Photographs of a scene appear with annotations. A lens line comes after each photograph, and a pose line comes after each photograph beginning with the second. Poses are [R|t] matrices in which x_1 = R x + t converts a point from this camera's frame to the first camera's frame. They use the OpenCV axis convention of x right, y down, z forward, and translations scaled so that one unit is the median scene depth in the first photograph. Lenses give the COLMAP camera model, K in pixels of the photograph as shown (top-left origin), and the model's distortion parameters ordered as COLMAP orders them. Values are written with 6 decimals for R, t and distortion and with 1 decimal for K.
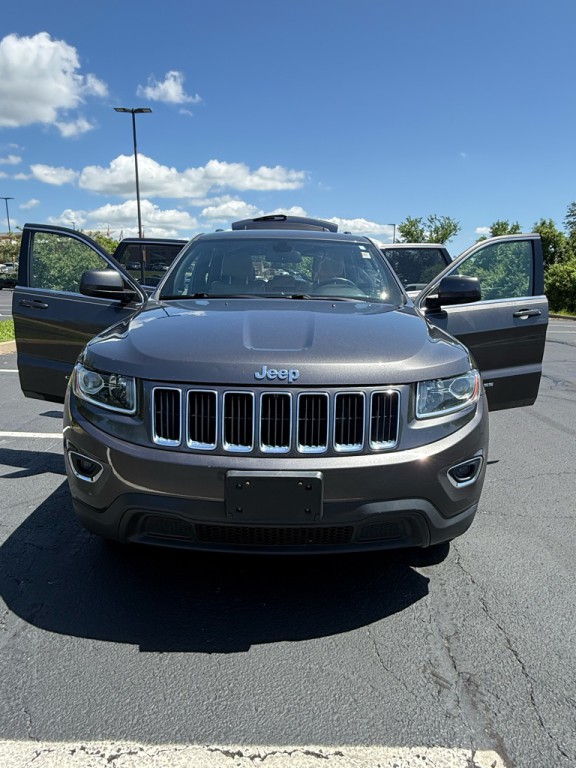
lens RADIAL K [[490.3, 0, 289.6], [0, 490.3, 391.0], [0, 0, 1]] dist [-0.007833, 0.009050]
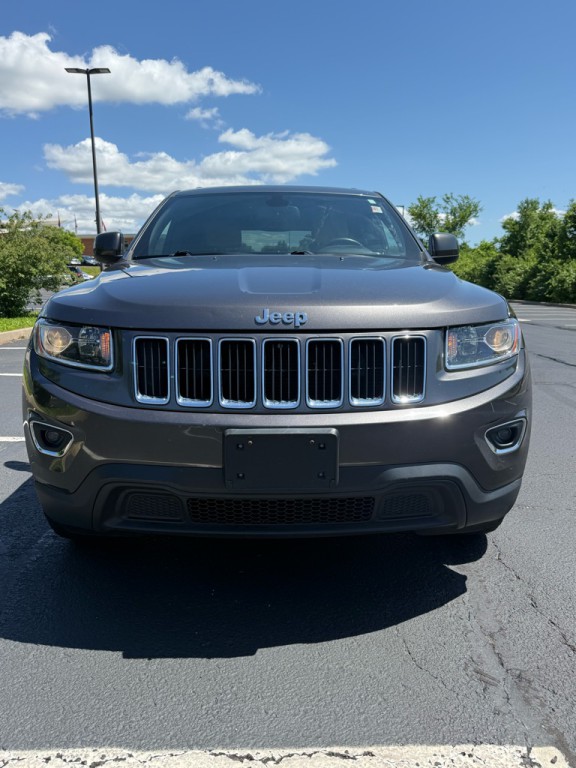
lens RADIAL K [[591.9, 0, 288.3], [0, 591.9, 398.0], [0, 0, 1]] dist [0.016194, -0.023937]
pose [[0.999716, -0.019910, 0.013098, -0.028501], [0.020205, 0.999536, -0.022771, 0.120697], [-0.012639, 0.023030, 0.999655, -0.014798]]
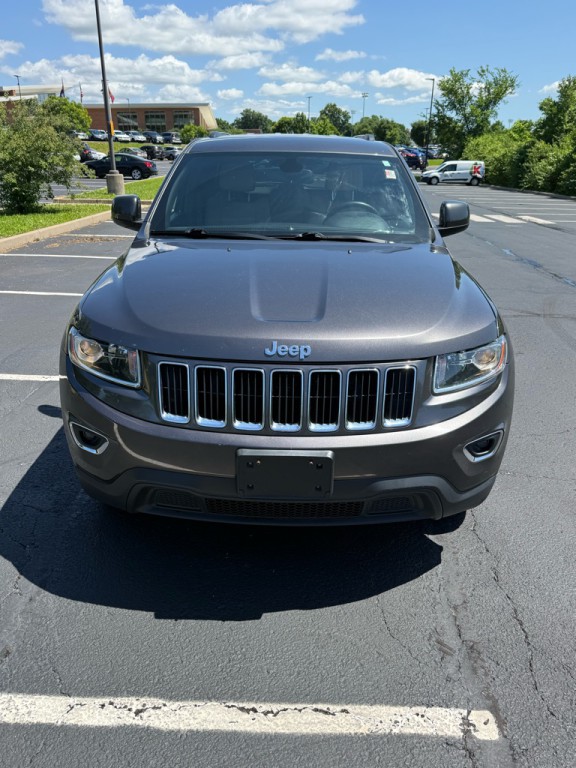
lens RADIAL K [[591.9, 0, 284.5], [0, 591.9, 400.0], [0, 0, 1]] dist [0.016194, -0.023937]
pose [[0.999839, 0.005640, -0.017038, -0.011861], [-0.002556, 0.984414, 0.175850, -0.133981], [0.017765, -0.175778, 0.984270, -0.140505]]
